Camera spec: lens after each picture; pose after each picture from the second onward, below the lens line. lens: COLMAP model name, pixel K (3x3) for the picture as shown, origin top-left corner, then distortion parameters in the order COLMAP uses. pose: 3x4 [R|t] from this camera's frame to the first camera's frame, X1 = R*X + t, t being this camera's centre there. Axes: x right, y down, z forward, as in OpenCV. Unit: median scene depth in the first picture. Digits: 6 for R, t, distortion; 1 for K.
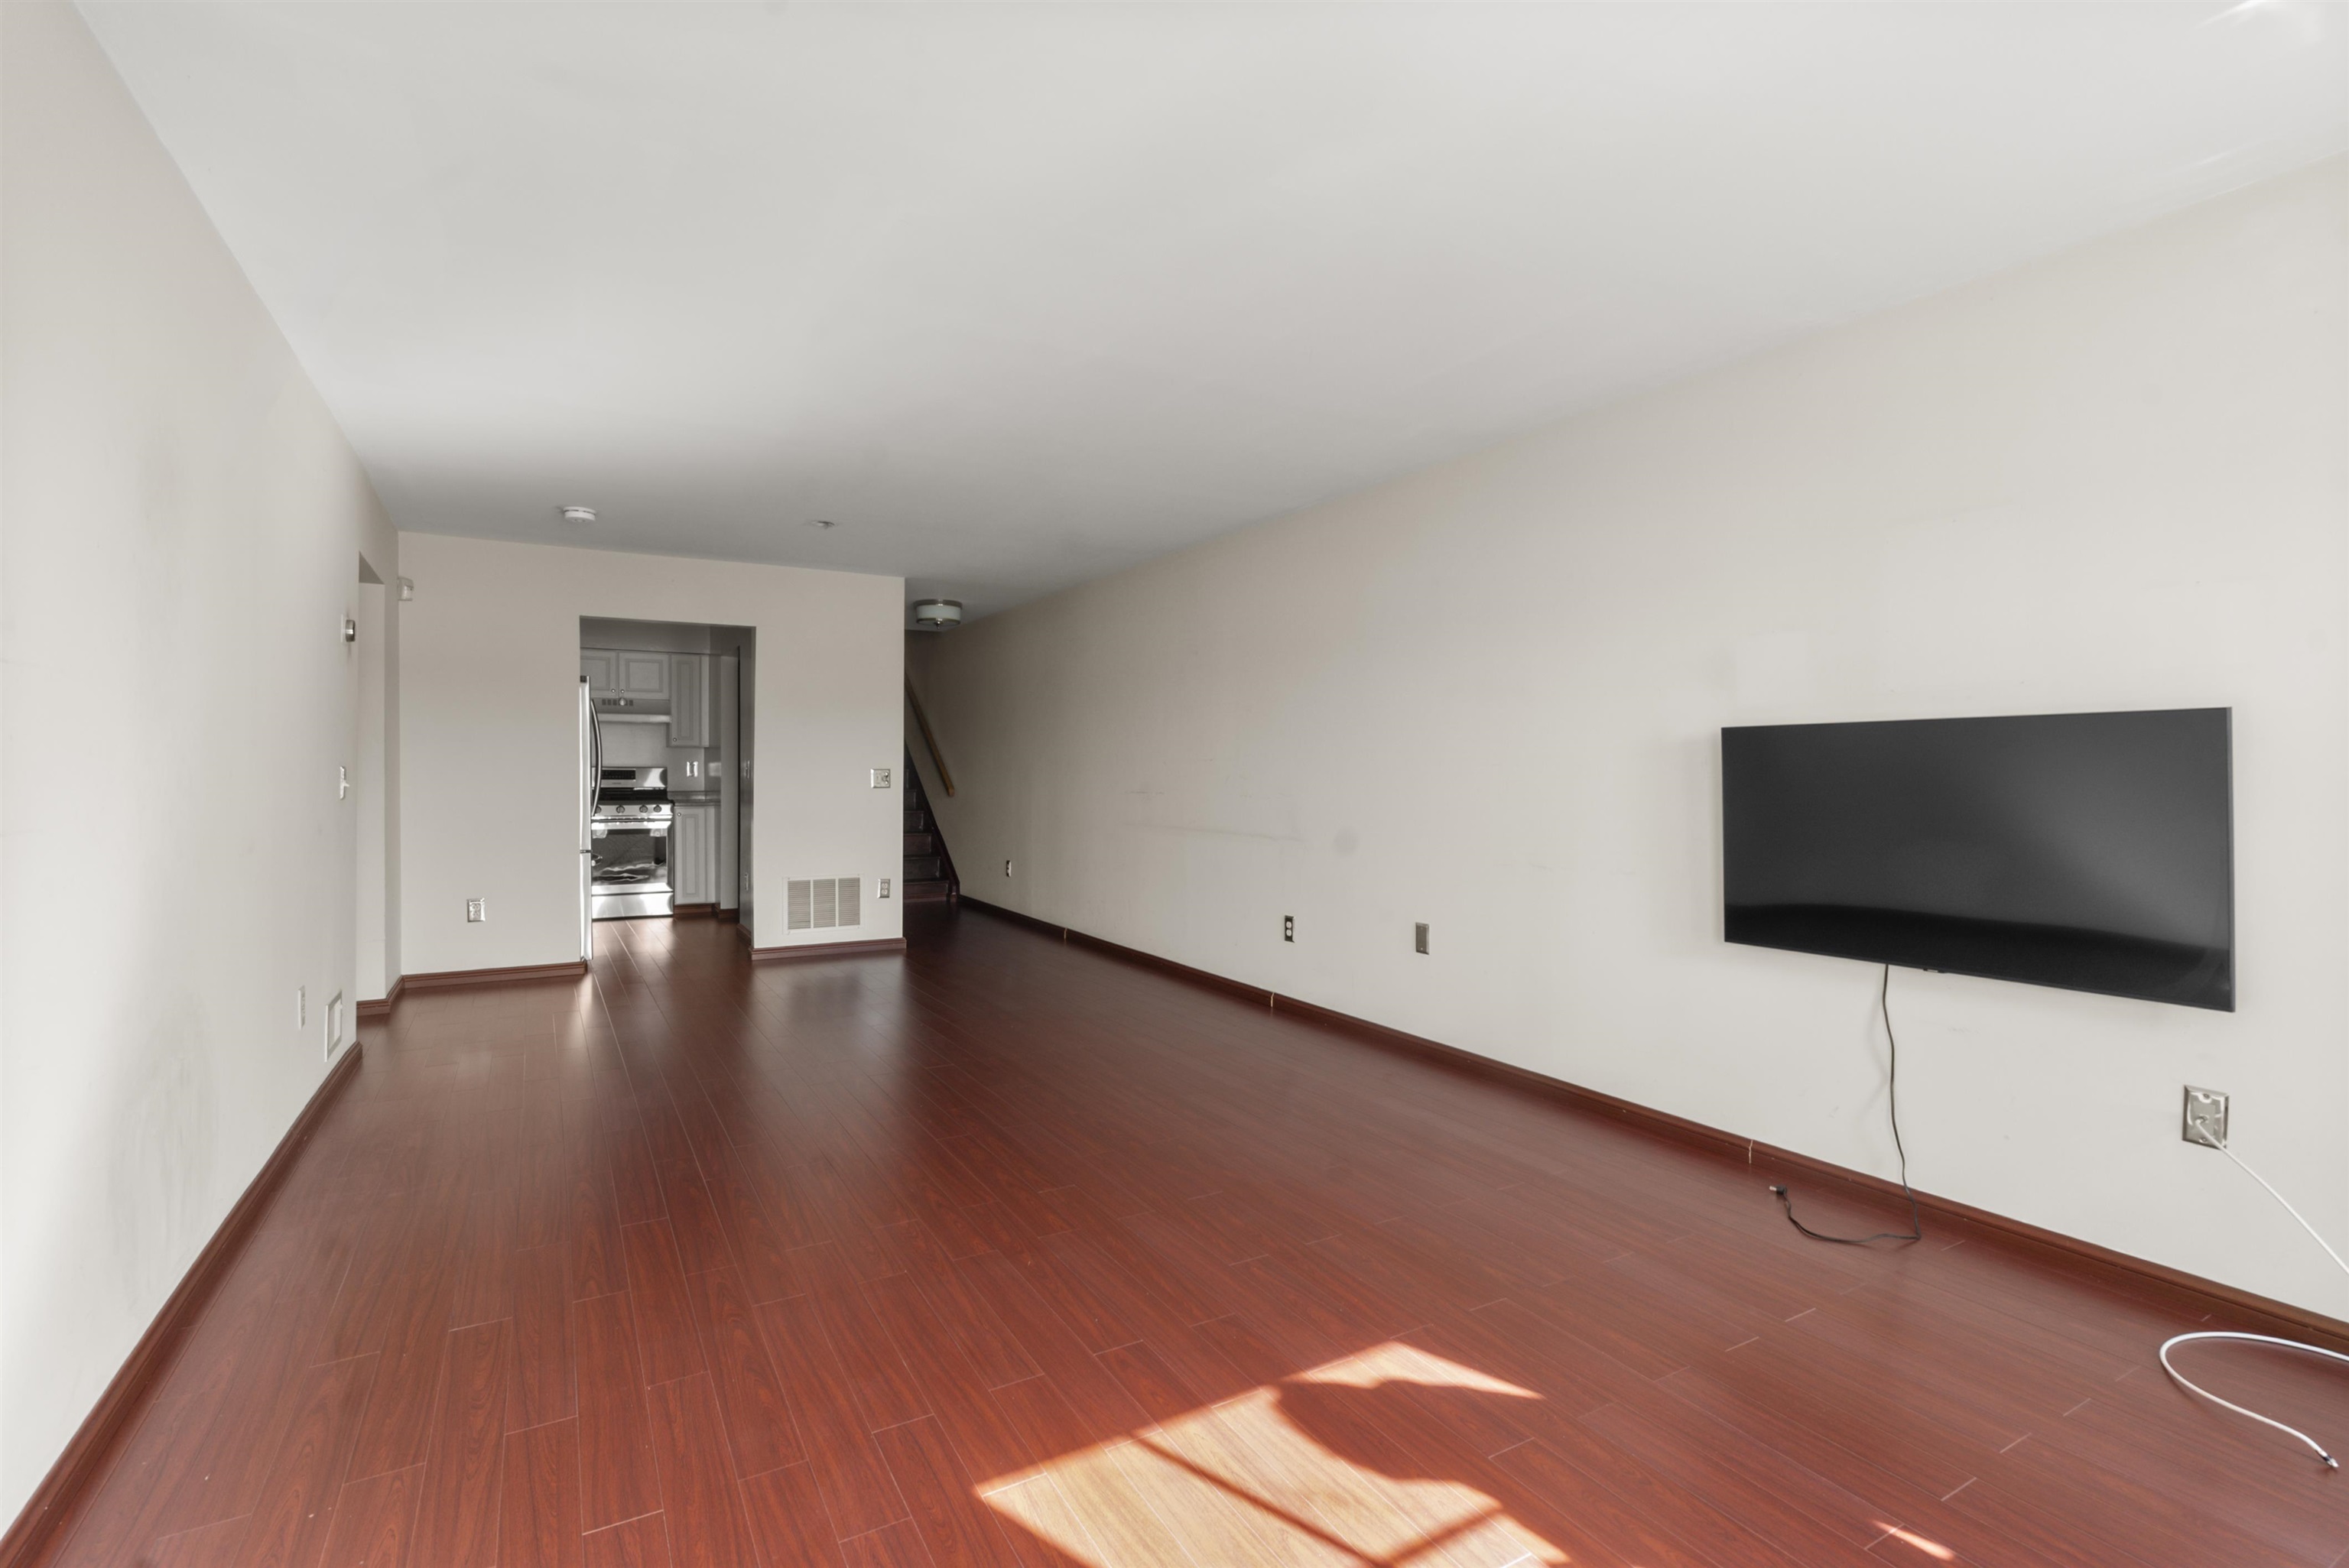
lens RADIAL K [[1080.8, 0, 1156.0], [0, 1080.8, 740.2], [0, 0, 1]] dist [0.001597, 0.001529]
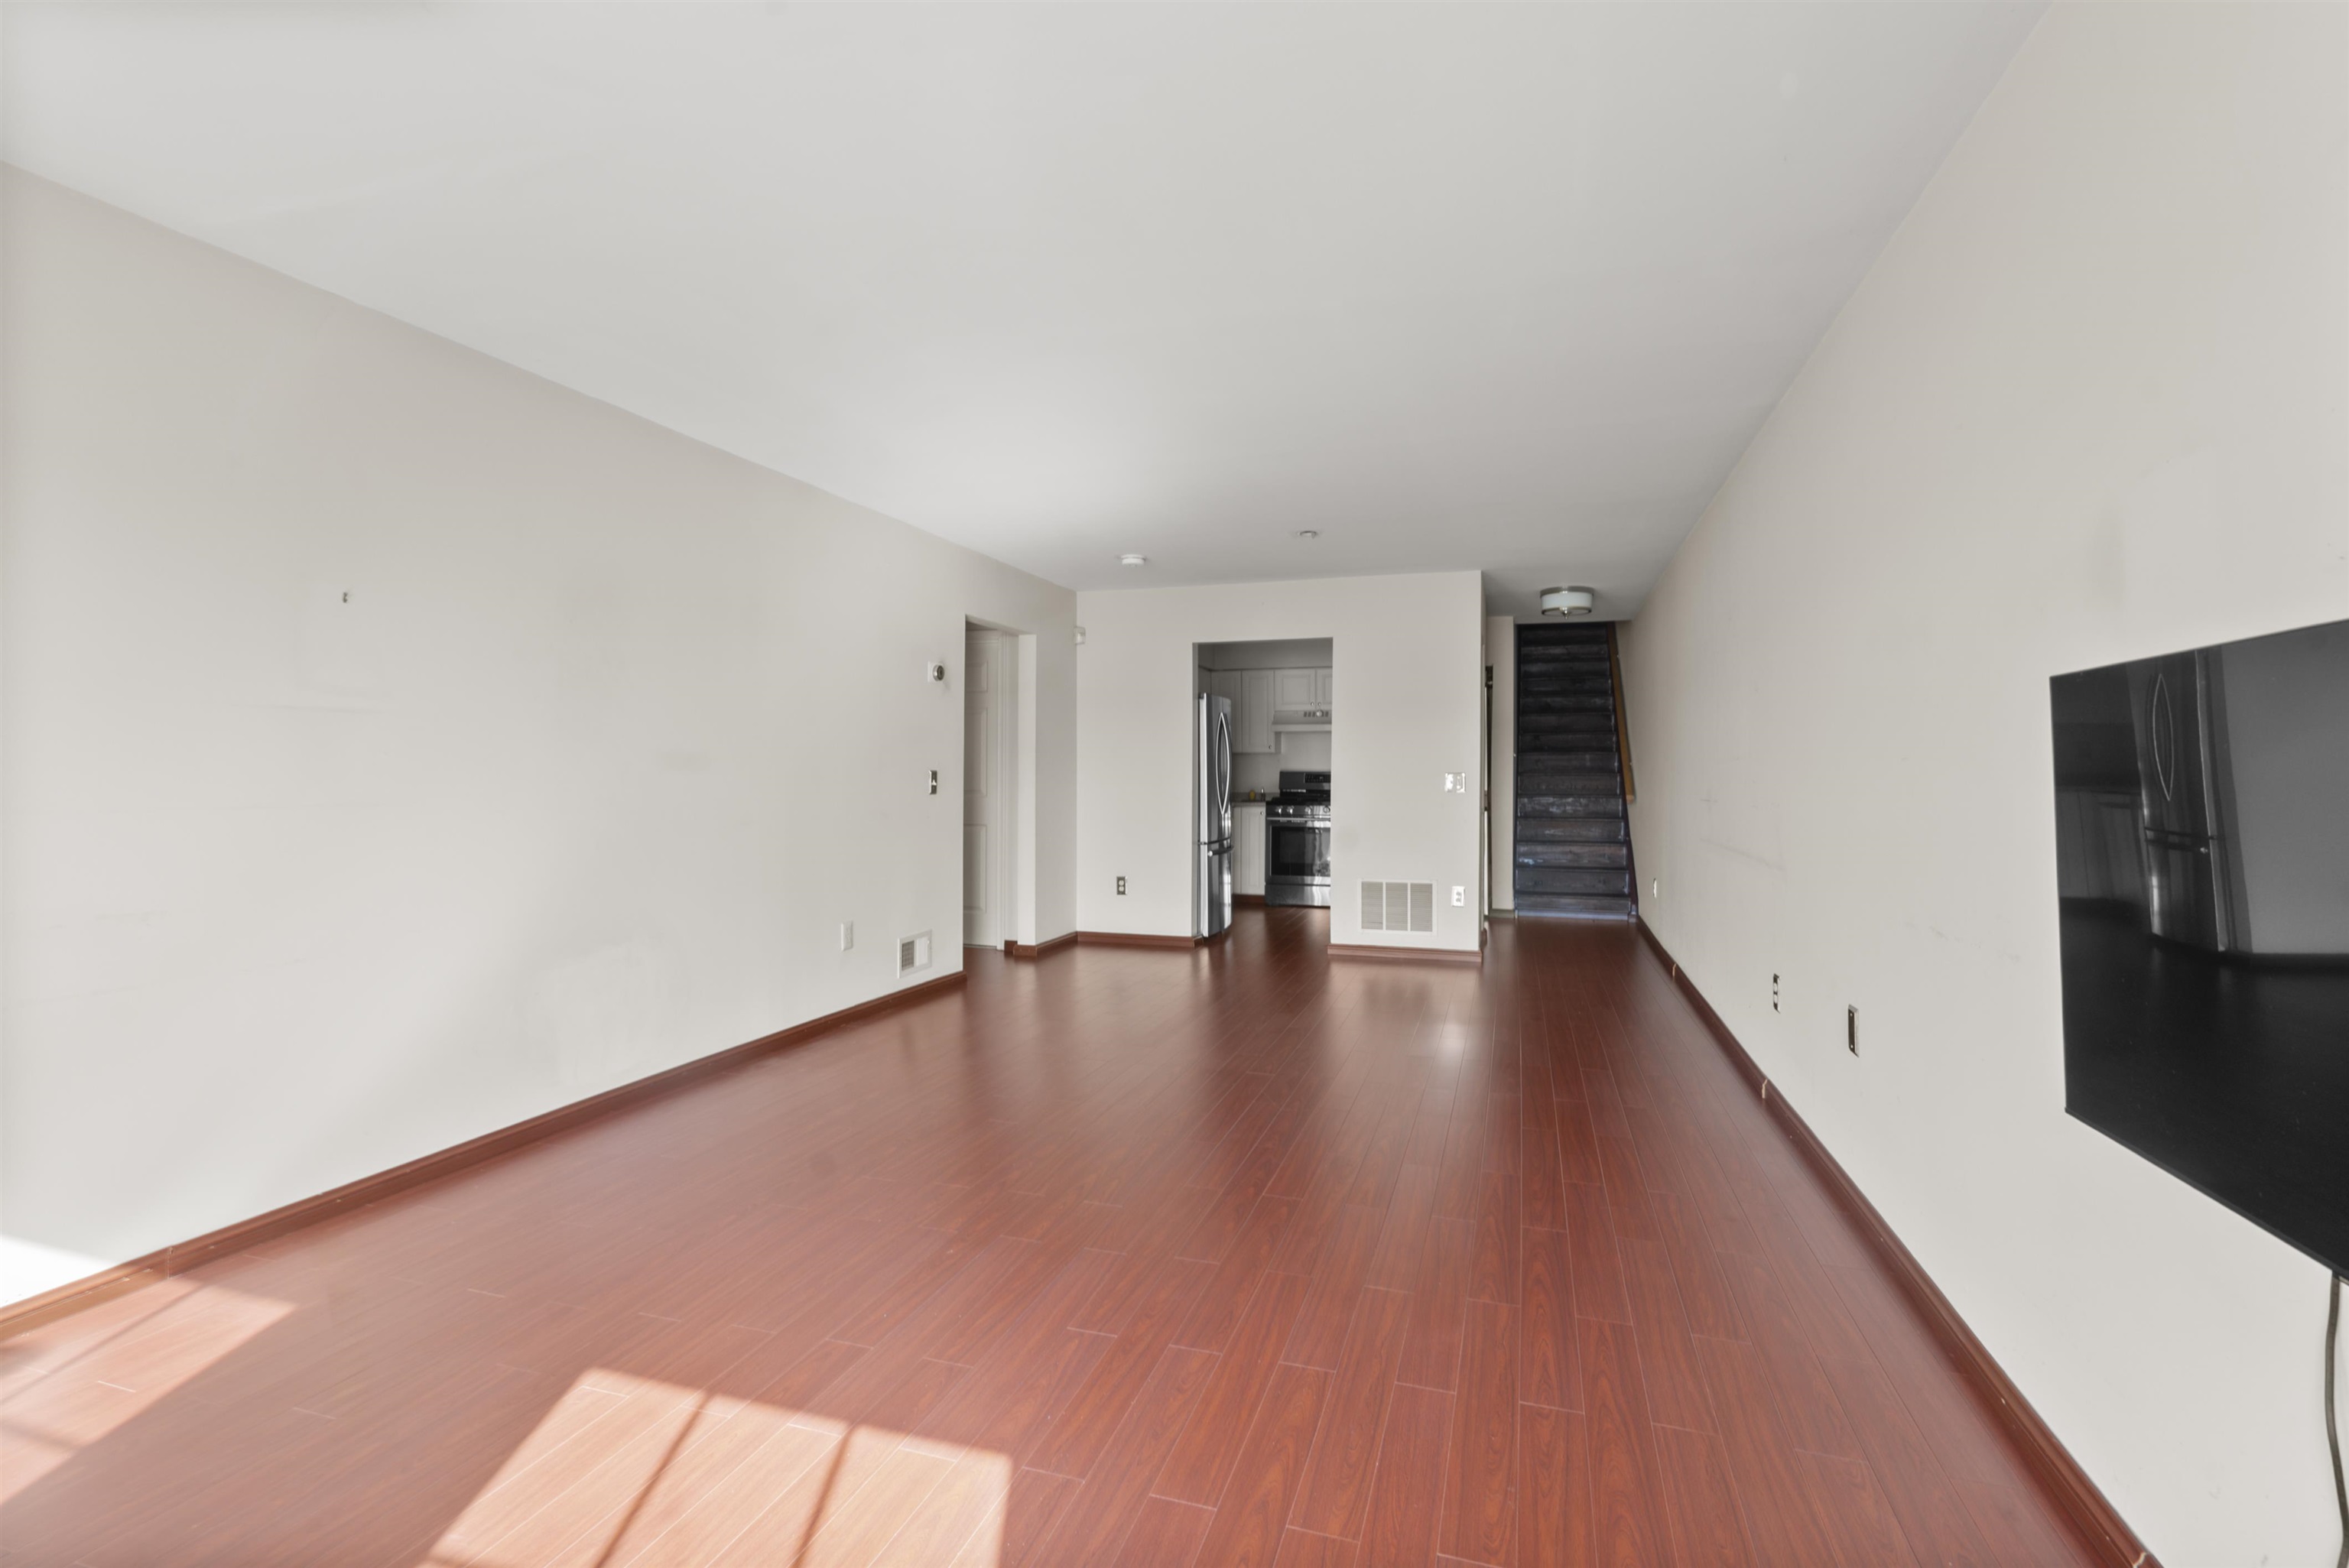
lens RADIAL K [[1080.8, 0, 1193.2], [0, 1080.8, 743.4], [0, 0, 1]] dist [0.001597, 0.001529]
pose [[0.680219, -0.022045, -0.732677, 0.432765], [0.019973, 0.999734, -0.011538, 0.010807], [0.732737, -0.006786, 0.680478, 0.257002]]
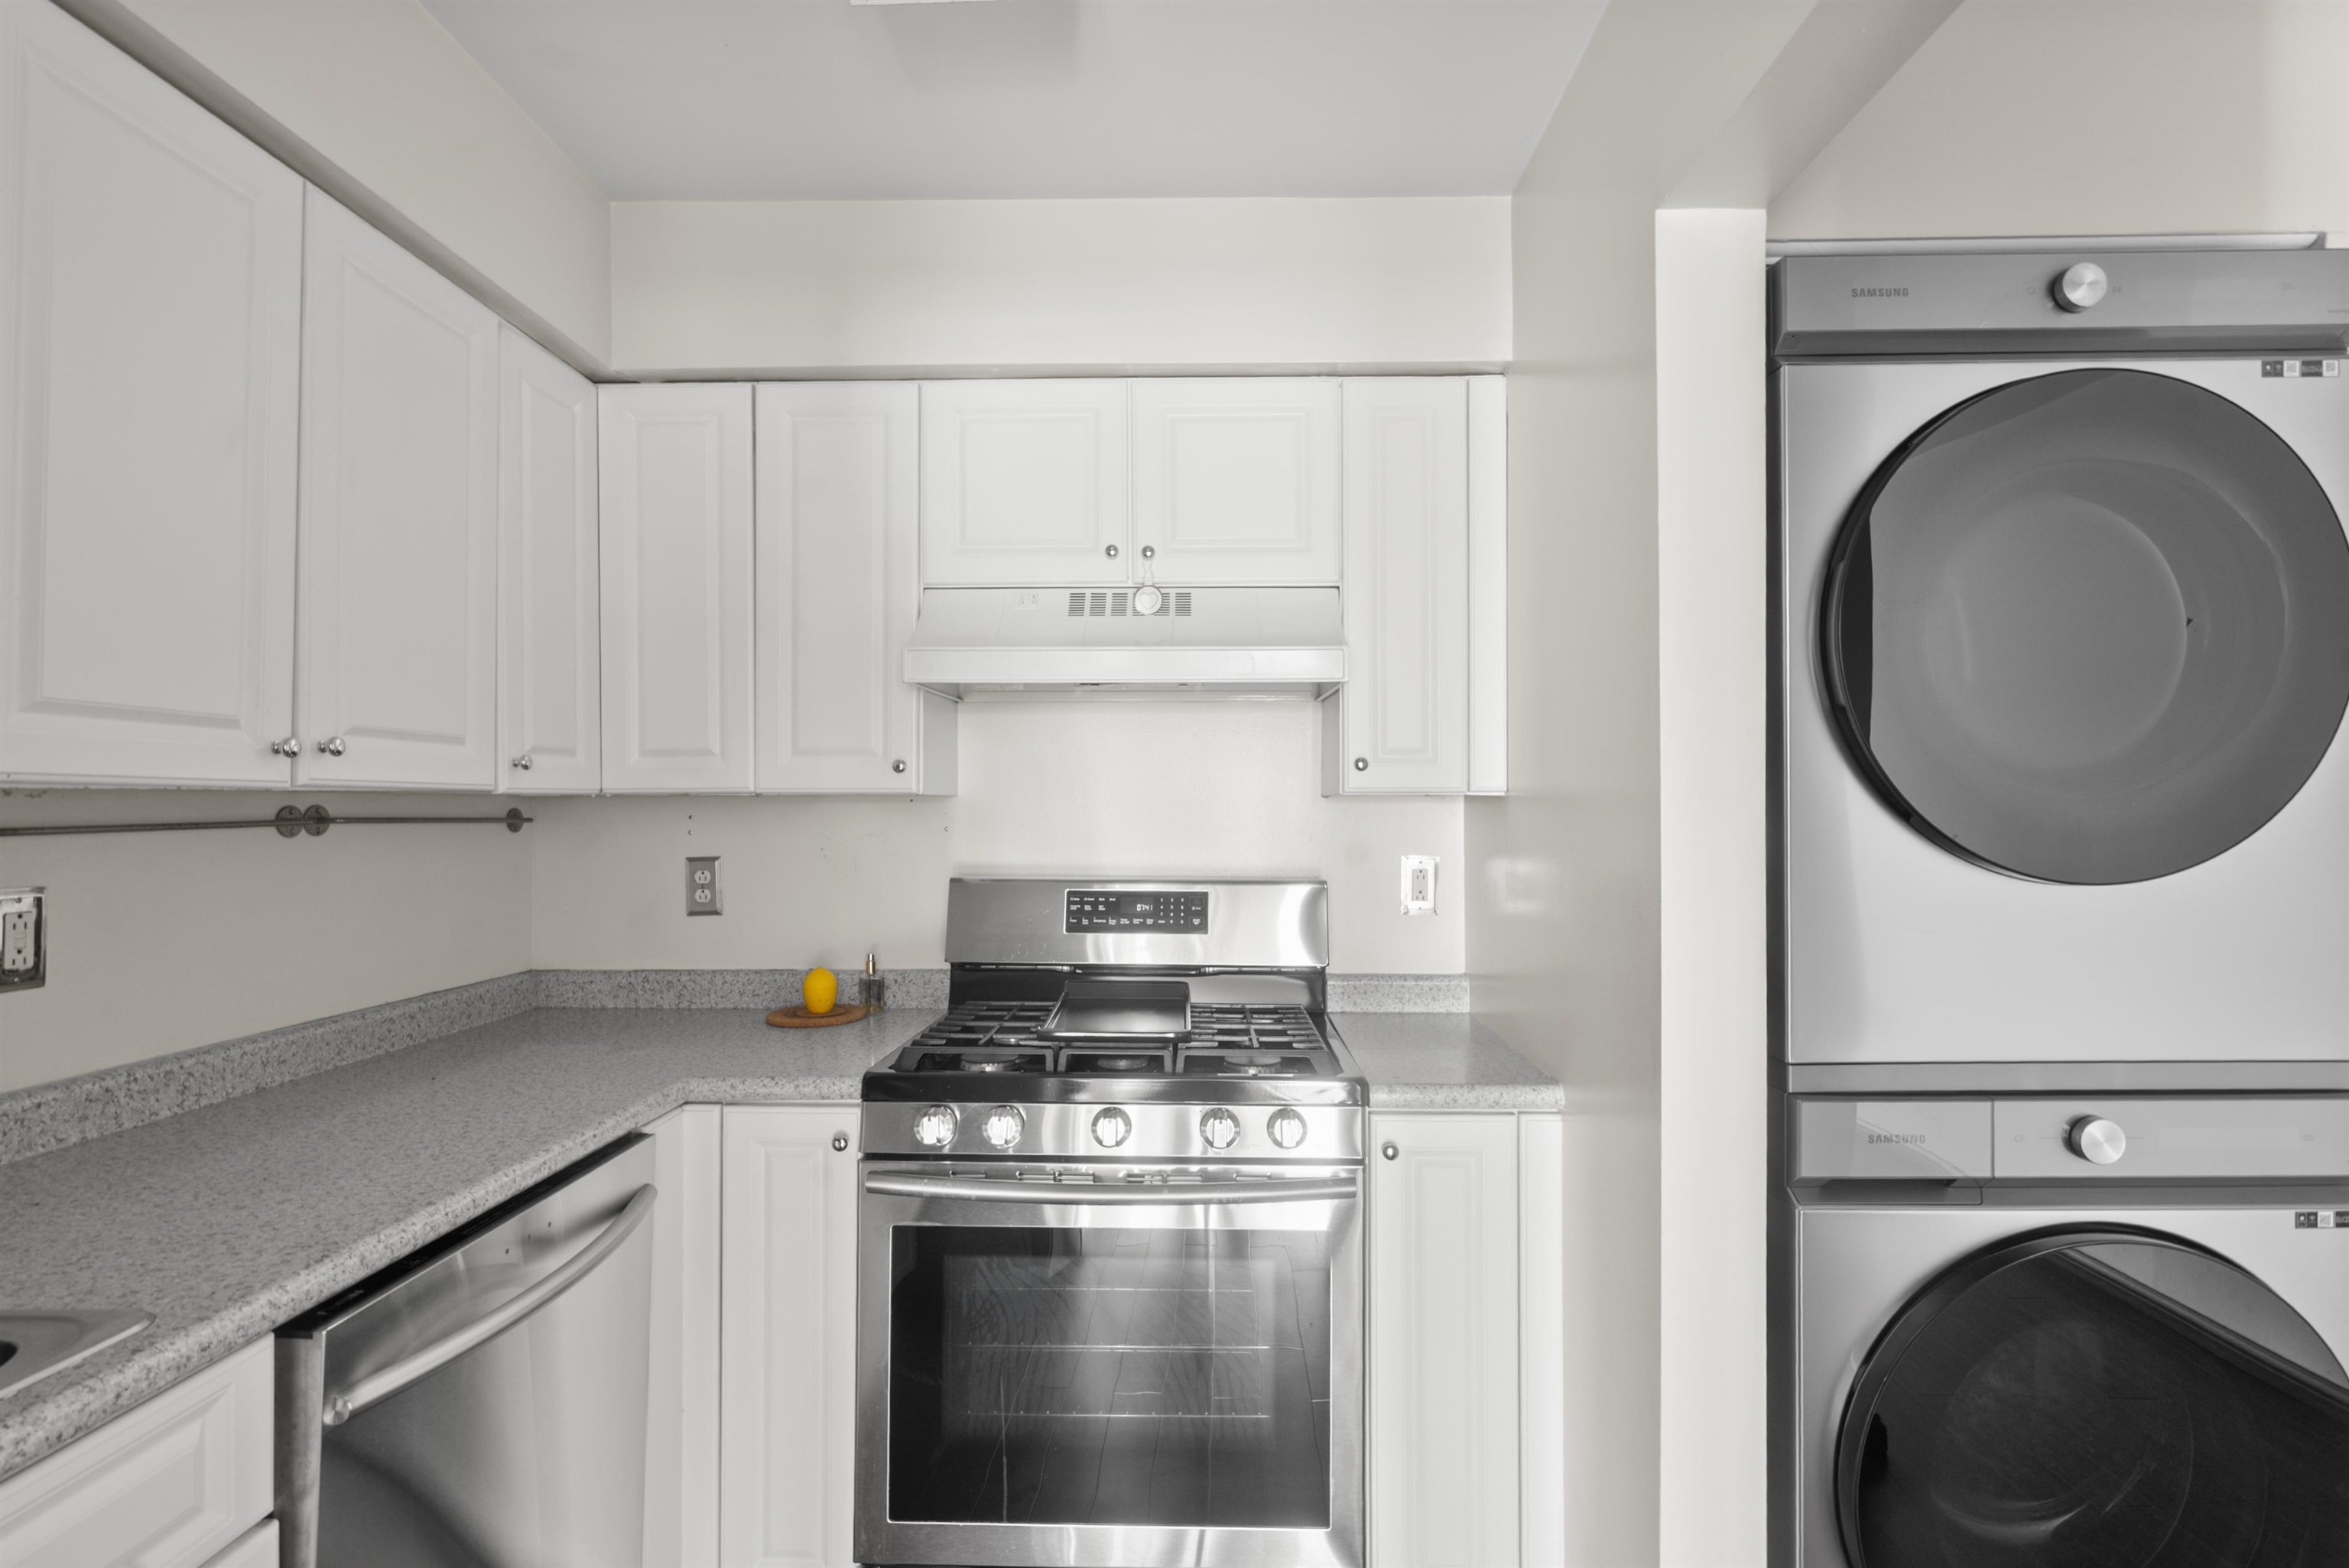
lens RADIAL K [[1080.8, 0, 1189.6], [0, 1080.8, 790.1], [0, 0, 1]] dist [0.001597, 0.001529]
pose [[0.857139, -0.000078, -0.515086, -0.669621], [0.010689, 0.999787, 0.017635, 0.001488], [0.514975, -0.020621, 0.856957, 1.469761]]
